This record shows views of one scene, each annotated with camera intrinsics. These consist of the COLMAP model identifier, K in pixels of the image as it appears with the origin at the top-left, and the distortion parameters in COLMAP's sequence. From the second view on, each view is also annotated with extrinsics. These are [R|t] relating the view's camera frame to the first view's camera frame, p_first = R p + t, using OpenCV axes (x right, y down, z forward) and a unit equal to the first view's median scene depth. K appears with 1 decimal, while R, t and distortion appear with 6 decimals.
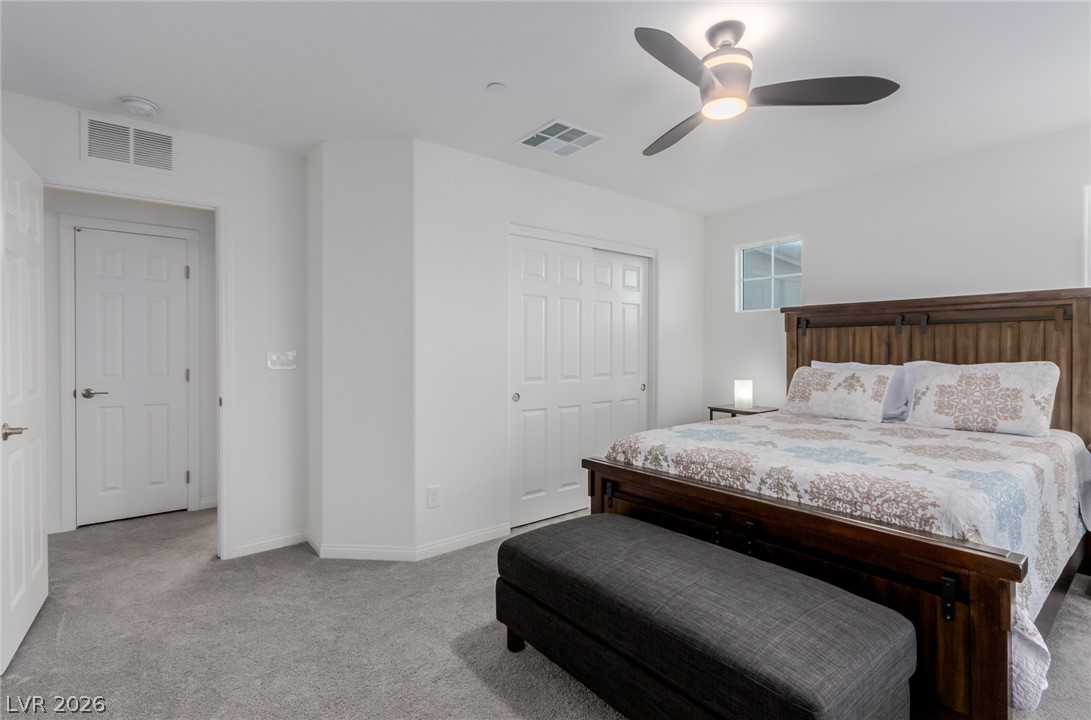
lens RADIAL K [[497.9, 0, 549.7], [0, 497.9, 356.1], [0, 0, 1]] dist [-0.005384, -0.000274]
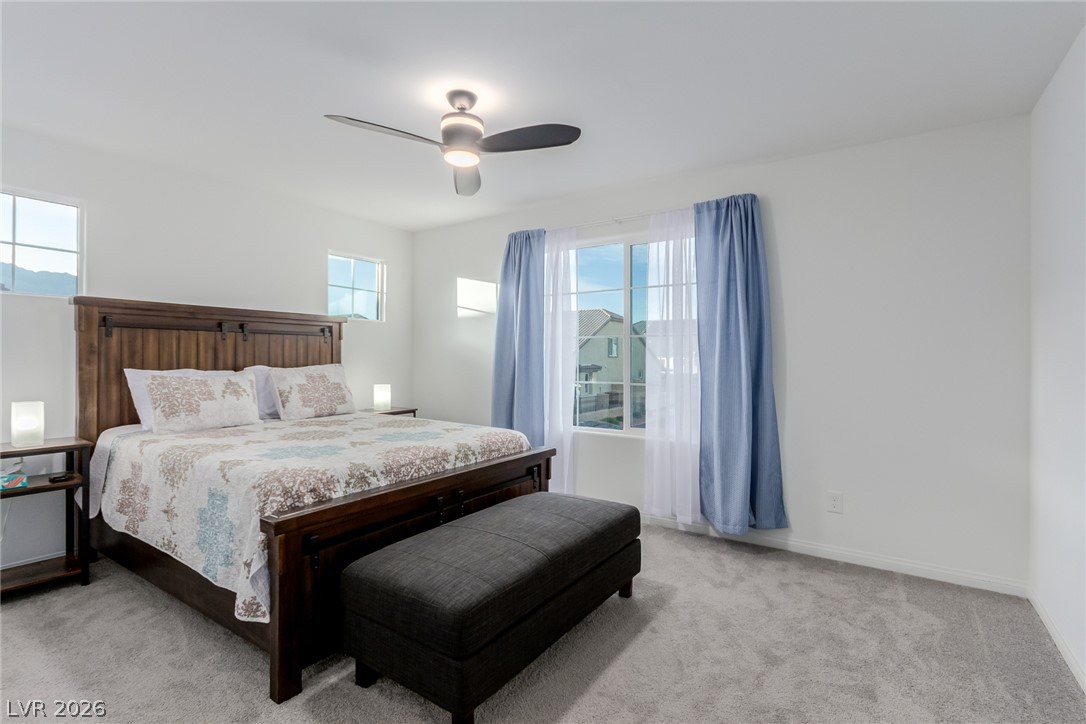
lens RADIAL K [[510.8, 0, 547.7], [0, 510.8, 357.6], [0, 0, 1]] dist [0.000874, -0.000201]
pose [[-0.284324, -0.001340, 0.958727, -0.628448], [0.007059, 0.999969, 0.003491, -0.008691], [-0.958702, 0.007760, -0.284305, 0.786352]]
